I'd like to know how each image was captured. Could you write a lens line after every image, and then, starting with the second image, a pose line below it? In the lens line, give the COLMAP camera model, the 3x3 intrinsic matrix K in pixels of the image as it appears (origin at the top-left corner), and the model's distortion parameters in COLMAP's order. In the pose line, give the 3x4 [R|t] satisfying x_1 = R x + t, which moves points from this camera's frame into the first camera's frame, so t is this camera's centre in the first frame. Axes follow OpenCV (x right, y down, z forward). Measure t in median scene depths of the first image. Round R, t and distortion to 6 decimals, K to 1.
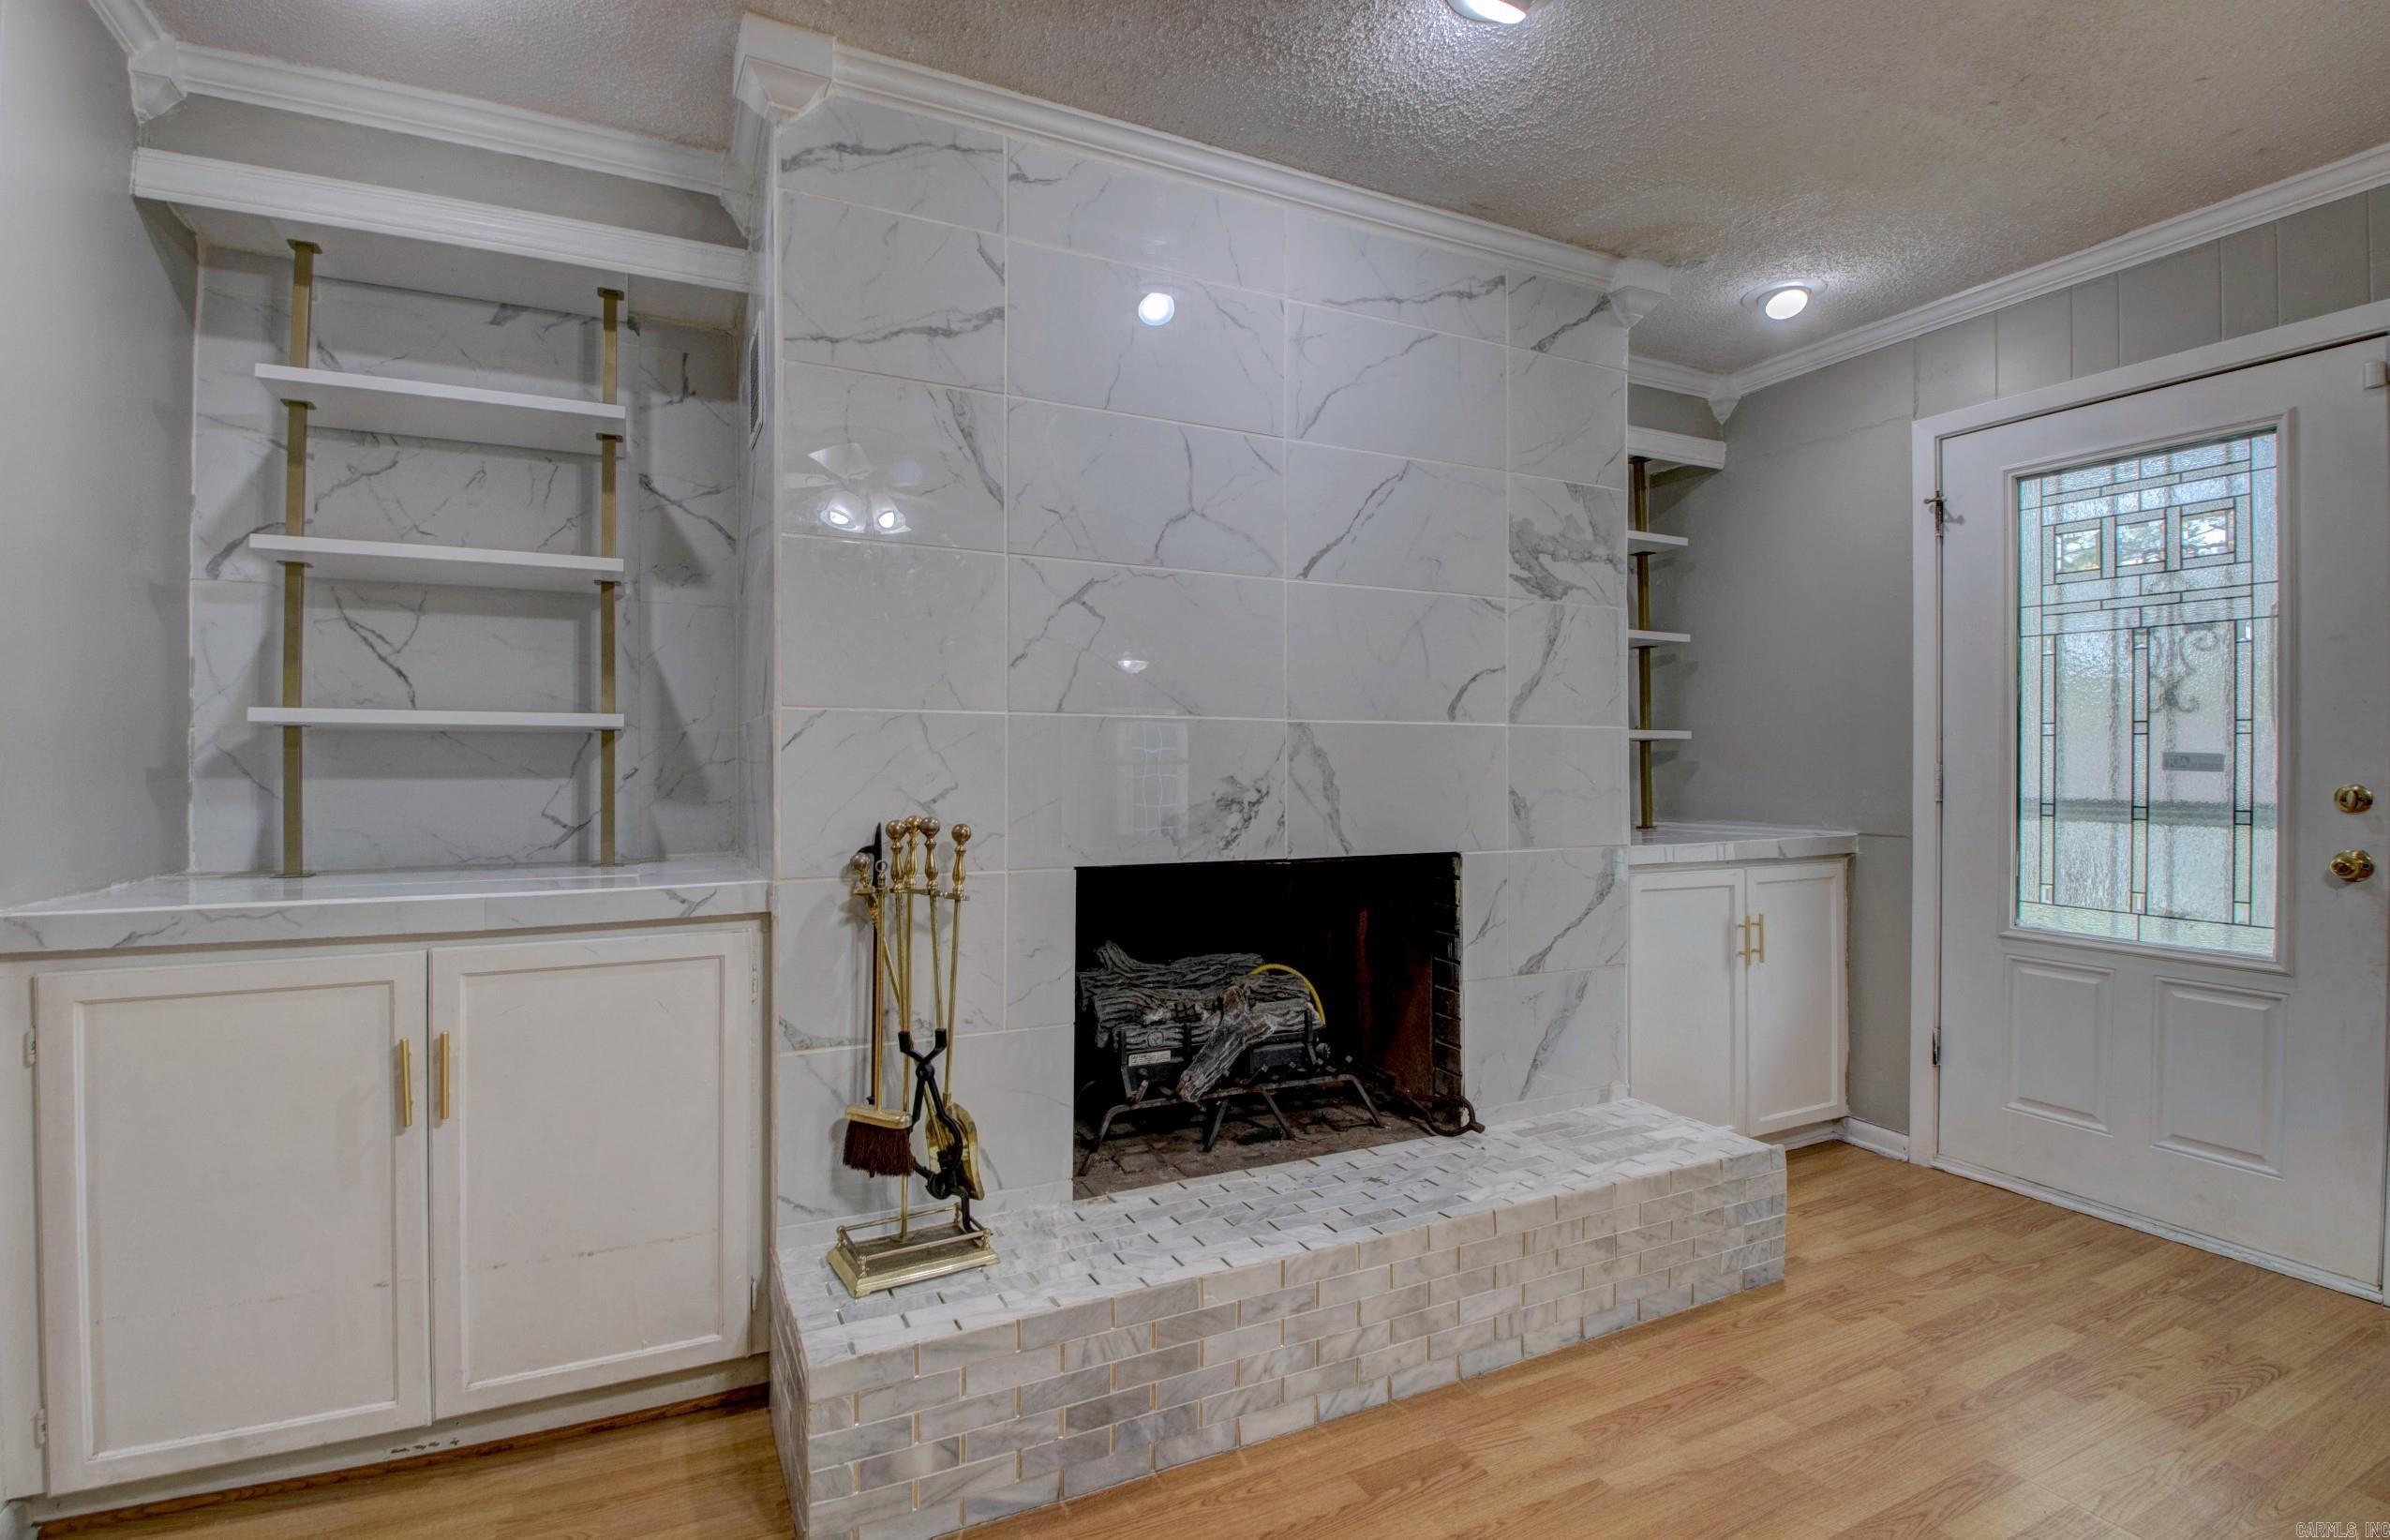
lens RADIAL K [[1126.1, 0, 1239.0], [0, 1126.1, 761.5], [0, 0, 1]] dist [0.000553, -0.018306]
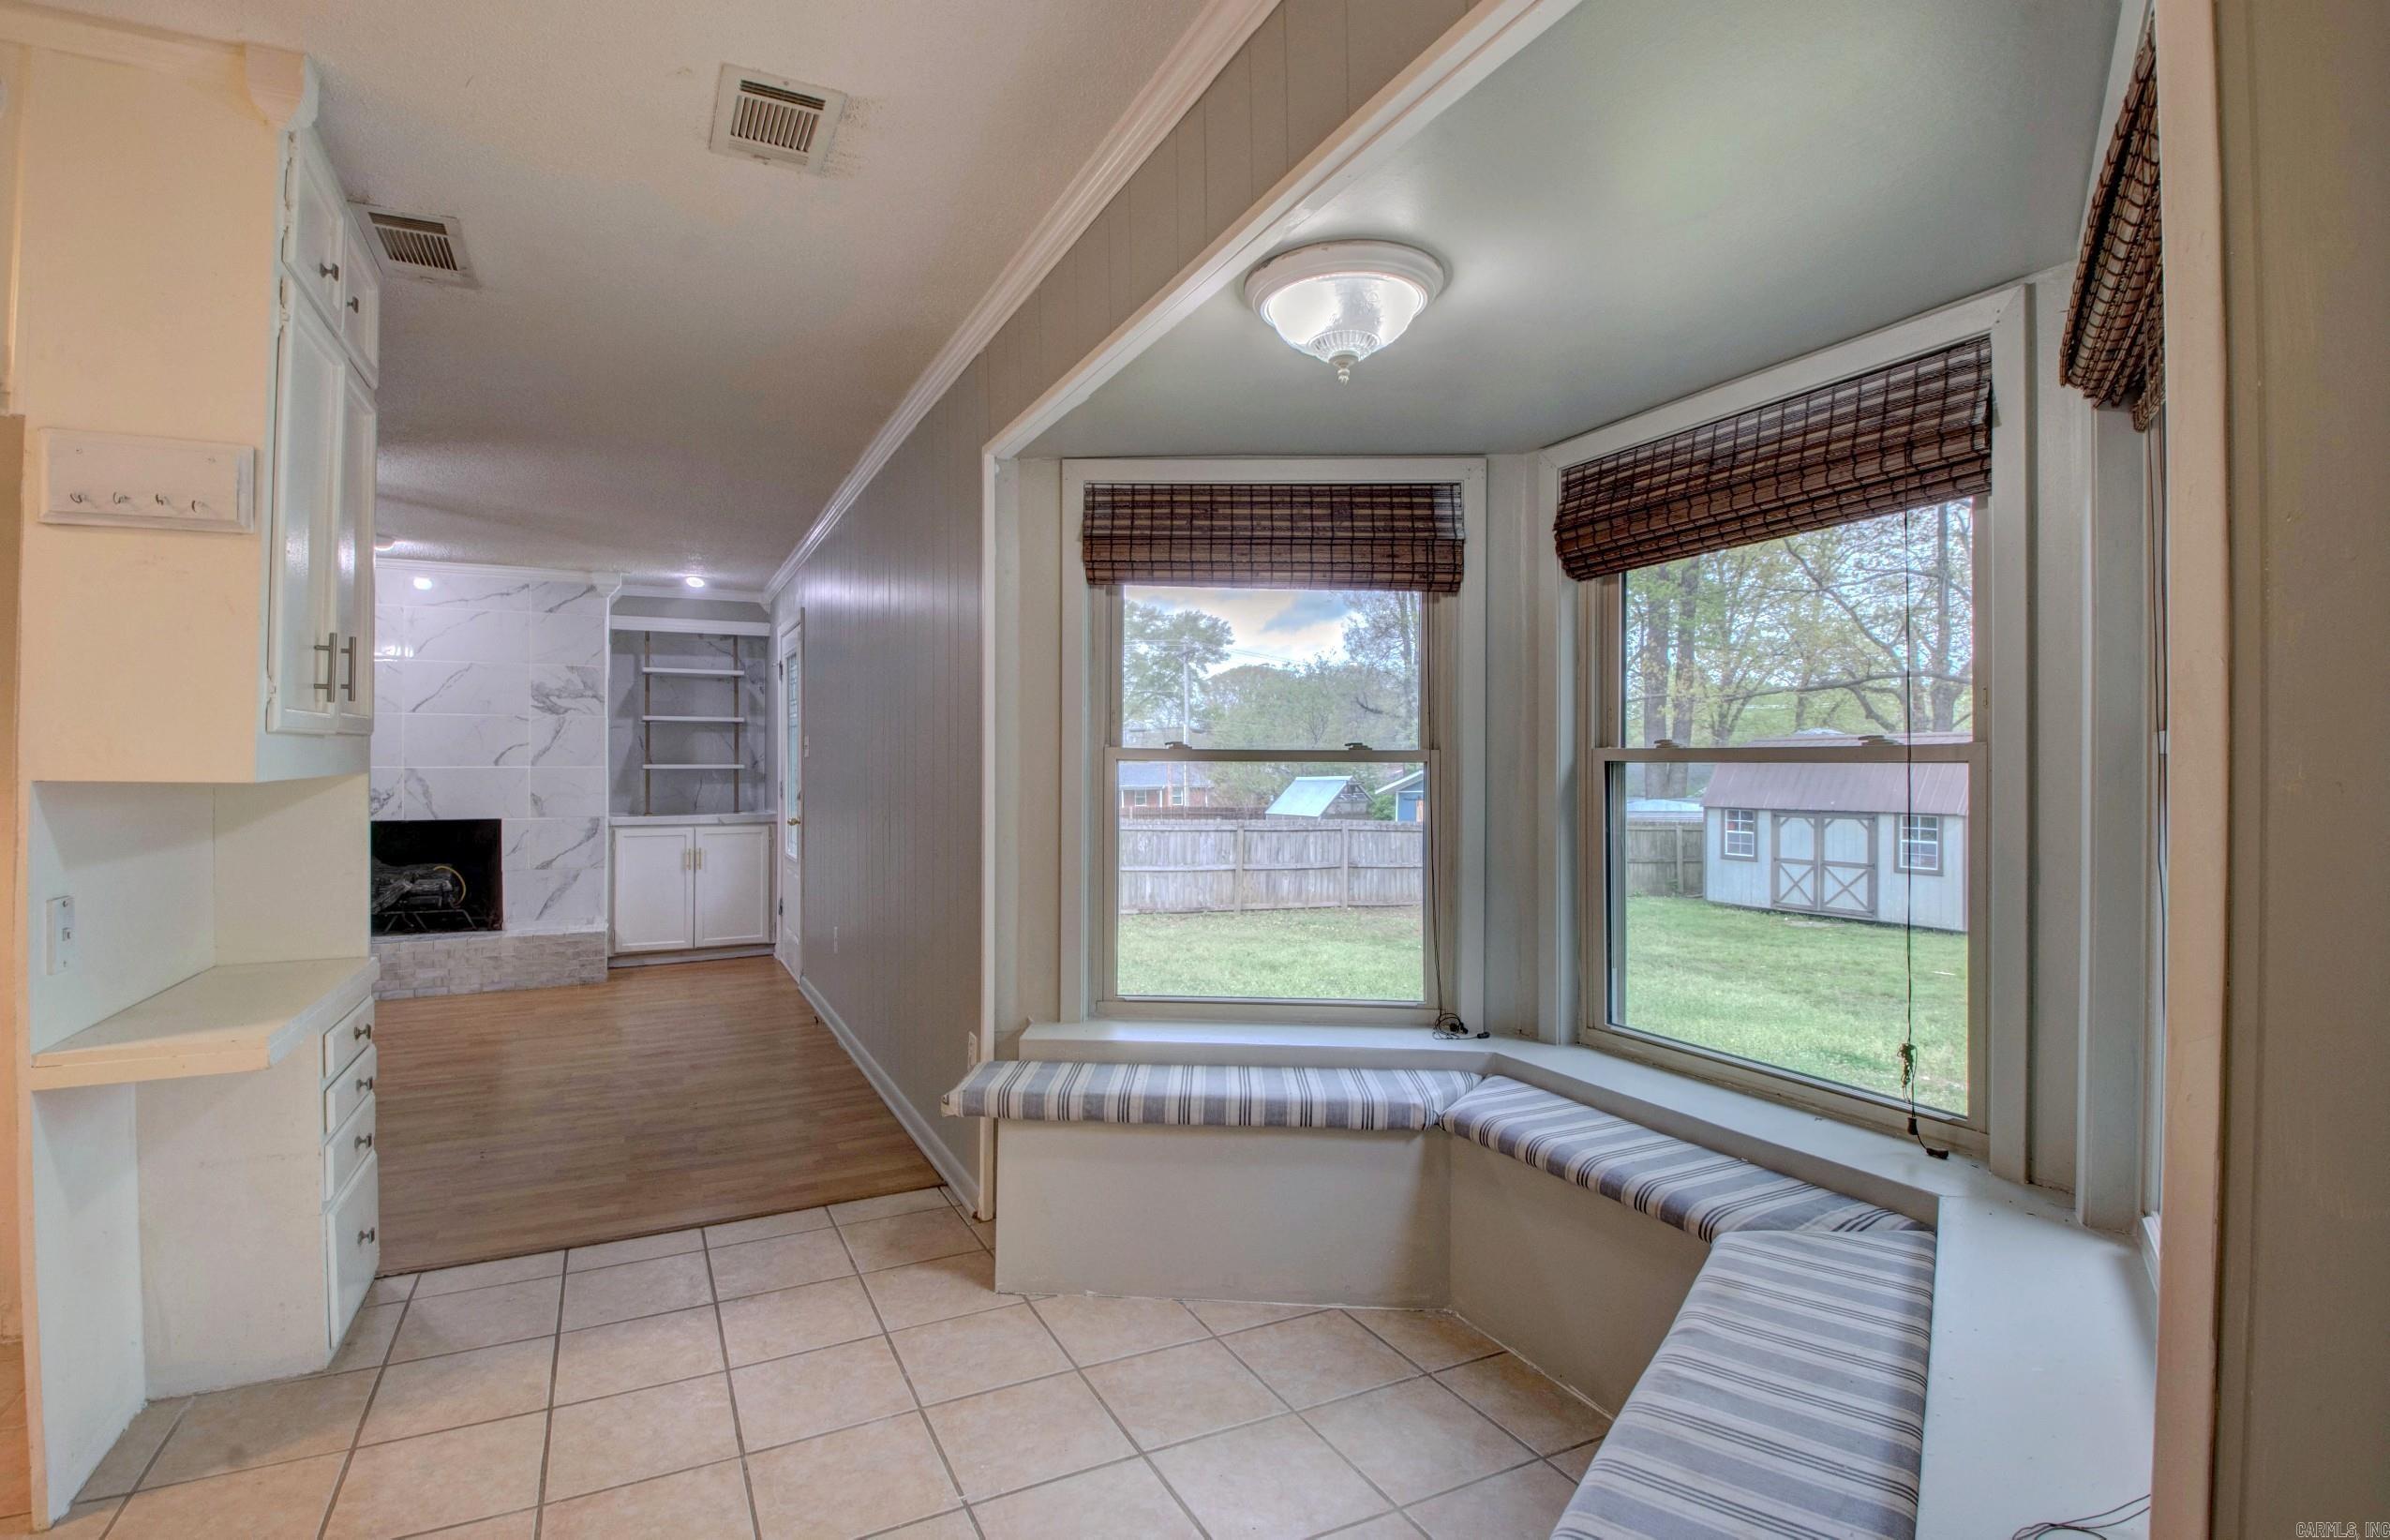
lens RADIAL K [[1110.2, 0, 1181.6], [0, 1110.2, 765.5], [0, 0, 1]] dist [0.038645, -0.038700]
pose [[0.999990, -0.004123, -0.001542, 1.805269], [0.004118, 0.999988, -0.002651, -0.025780], [0.001552, 0.002644, 0.999995, -1.560147]]
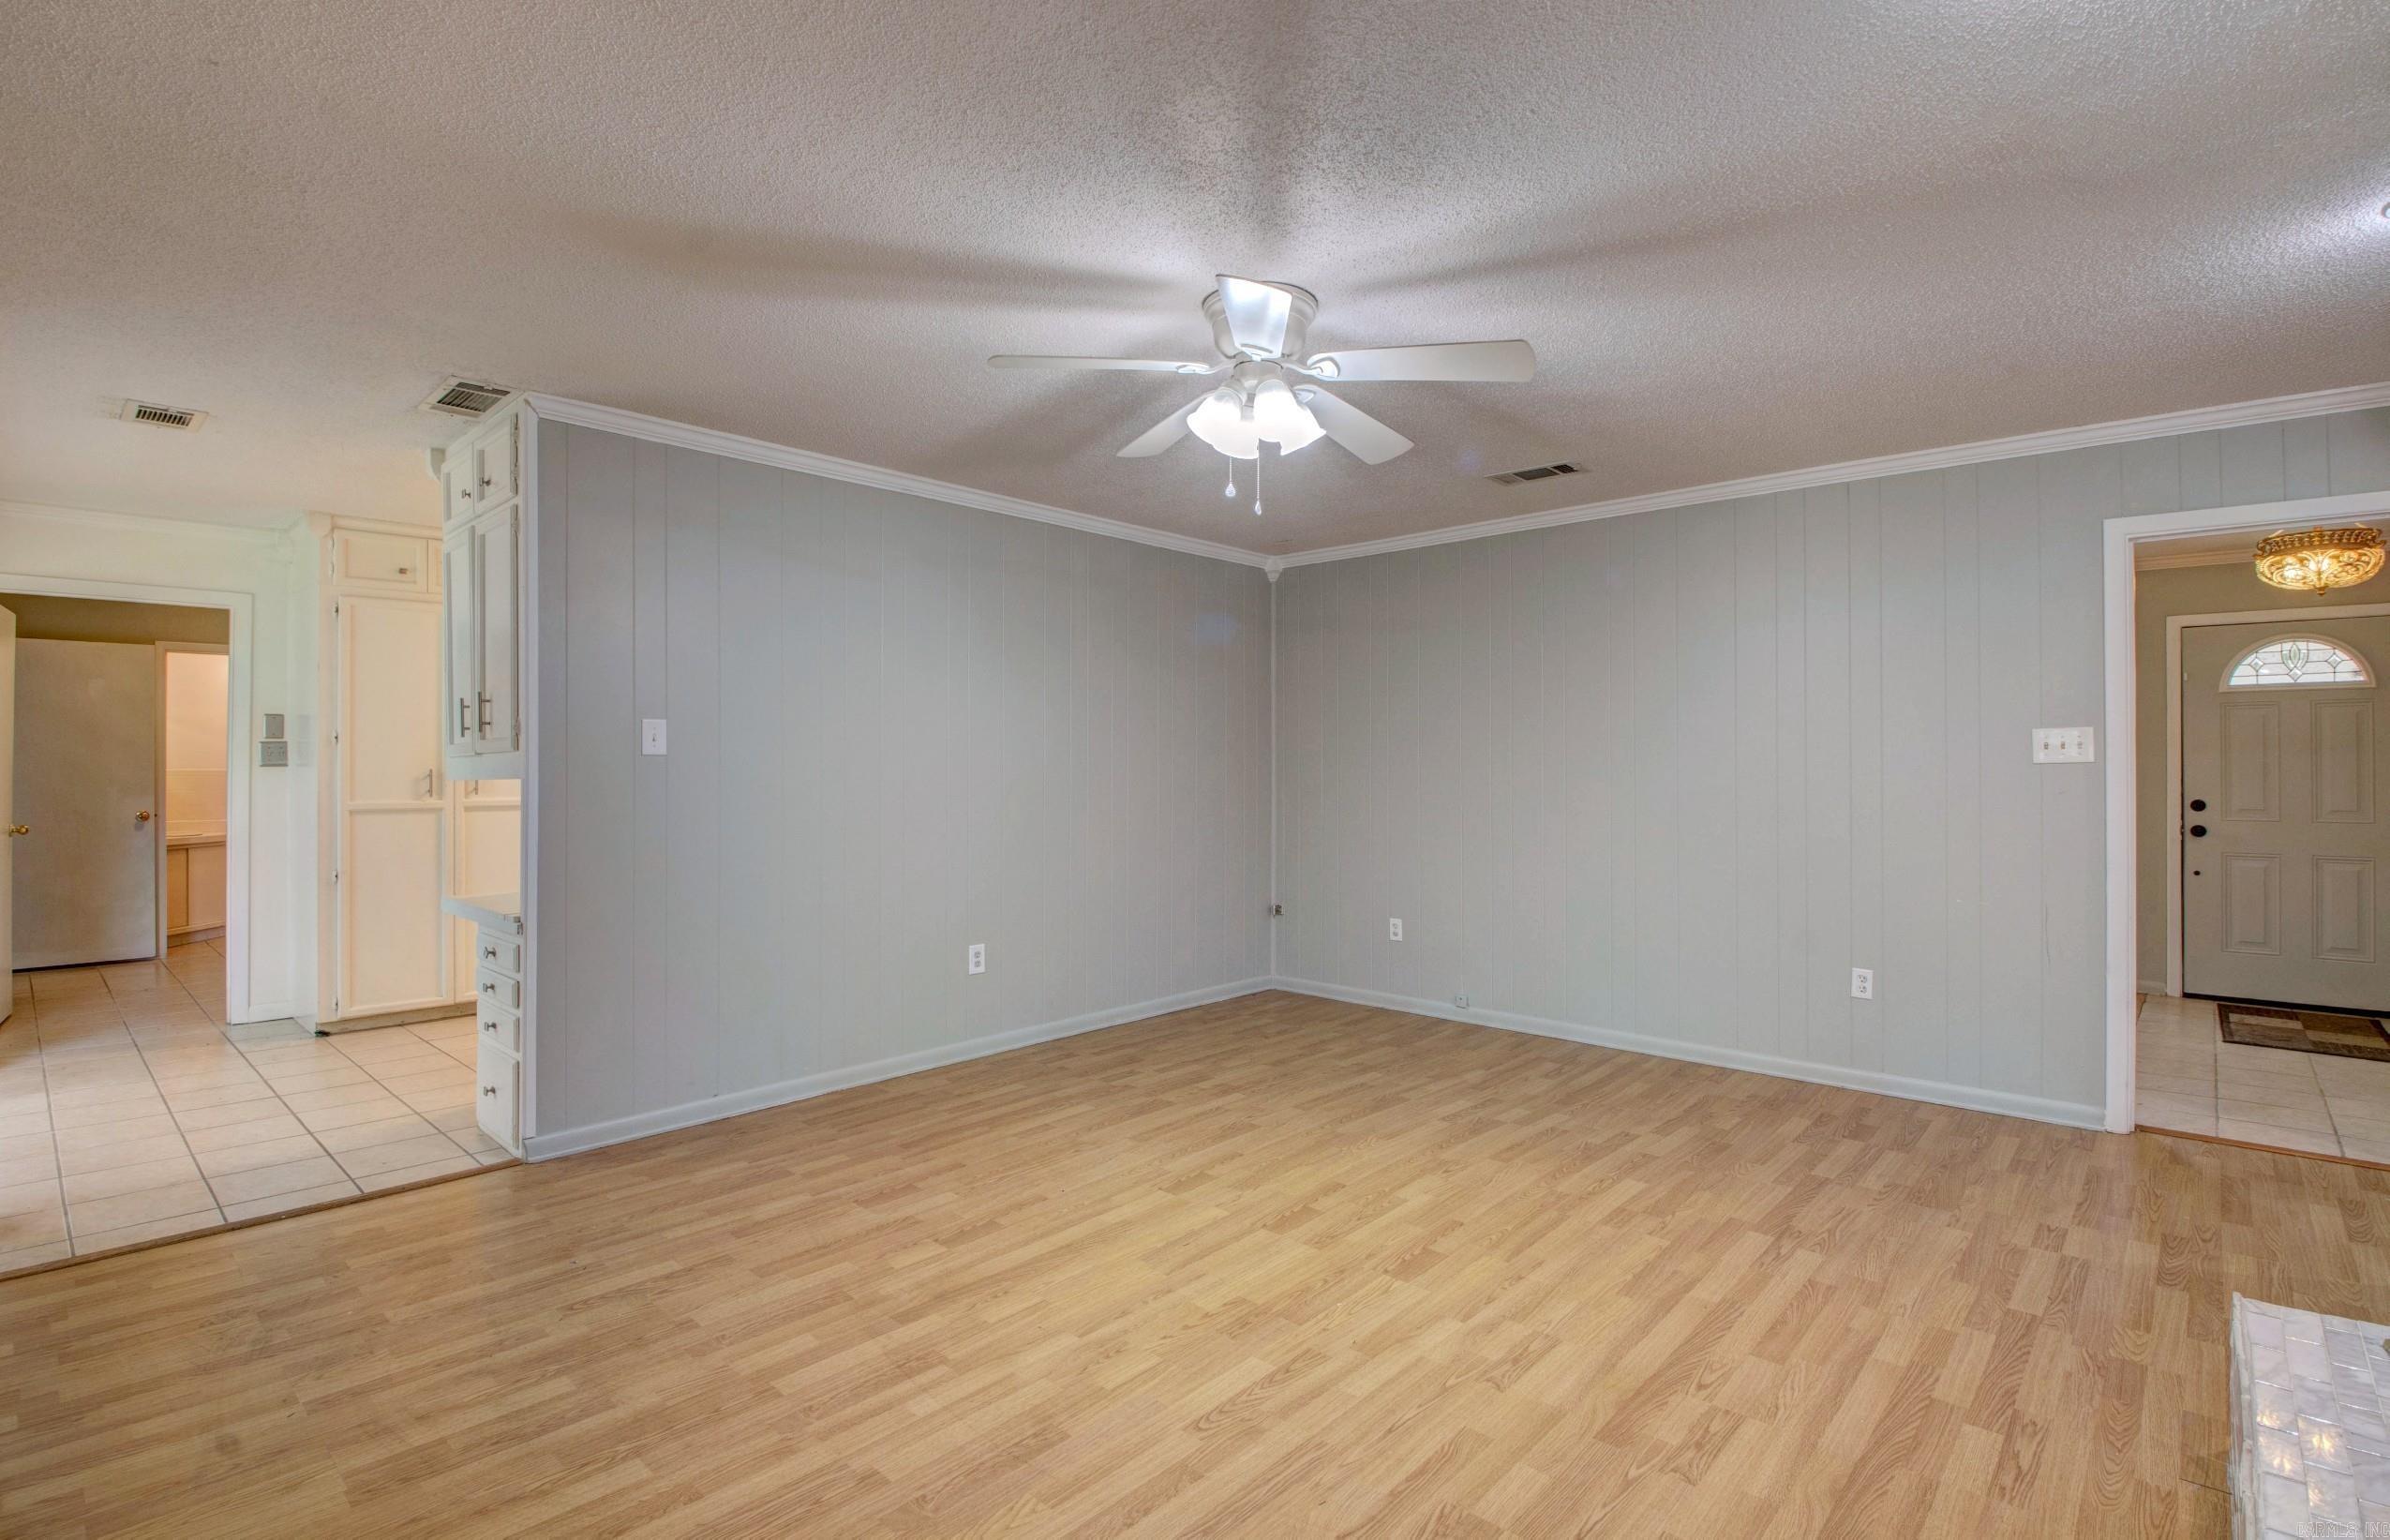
lens RADIAL K [[1126.1, 0, 1239.0], [0, 1126.1, 761.5], [0, 0, 1]] dist [0.000553, -0.018306]
pose [[-0.925005, -0.004111, -0.379933, 0.751039], [-0.003408, 0.999991, -0.002523, -0.046868], [0.379940, -0.001039, -0.925010, 1.113668]]
